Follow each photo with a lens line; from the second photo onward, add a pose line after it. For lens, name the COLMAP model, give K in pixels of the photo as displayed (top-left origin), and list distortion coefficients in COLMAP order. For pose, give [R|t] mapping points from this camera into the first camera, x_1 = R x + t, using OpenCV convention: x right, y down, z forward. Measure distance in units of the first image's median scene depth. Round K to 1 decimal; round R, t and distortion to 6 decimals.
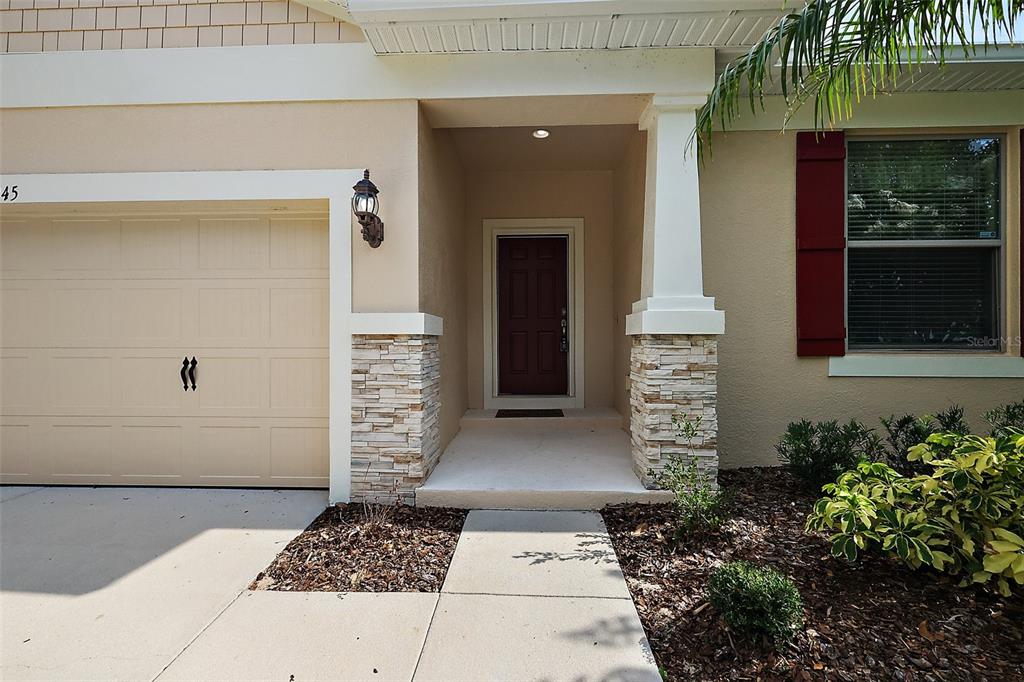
lens RADIAL K [[445.5, 0, 530.4], [0, 445.5, 338.5], [0, 0, 1]] dist [0.002435, -0.000015]
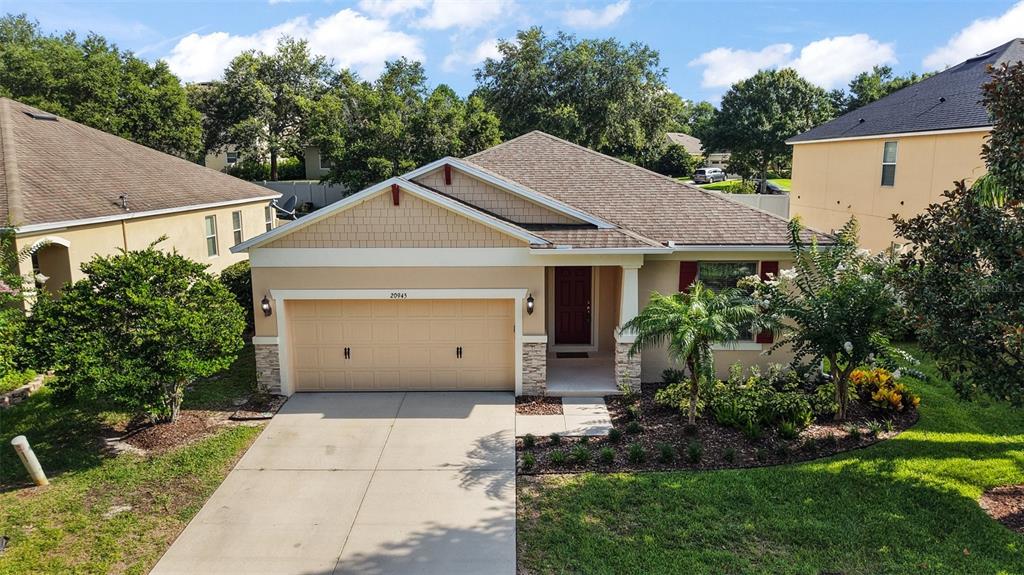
lens RADIAL K [[663.3, 0, 511.3], [0, 663.3, 289.6], [0, 0, 1]] dist [-0.000834, -0.001934]
pose [[0.999952, -0.006857, -0.006957, -0.445231], [0.008027, 0.982655, 0.185271, -1.200966], [0.005566, -0.185318, 0.982663, -3.372282]]
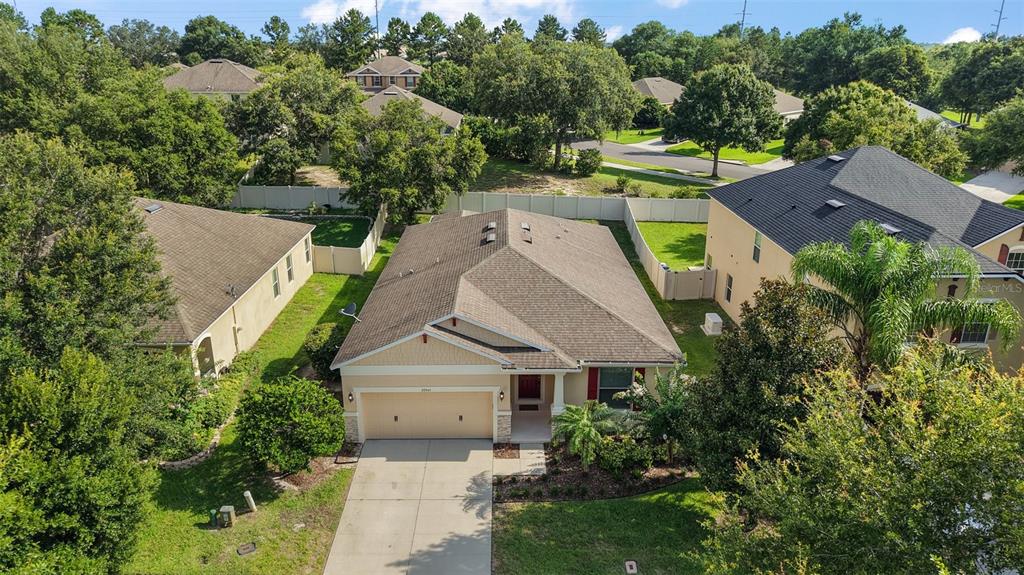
lens RADIAL K [[663.3, 0, 510.8], [0, 663.3, 283.7], [0, 0, 1]] dist [-0.000834, -0.001934]
pose [[0.999924, -0.002732, 0.012060, -0.334609], [-0.001346, 0.945470, 0.325708, -4.051672], [-0.012292, -0.325699, 0.945394, -5.949734]]
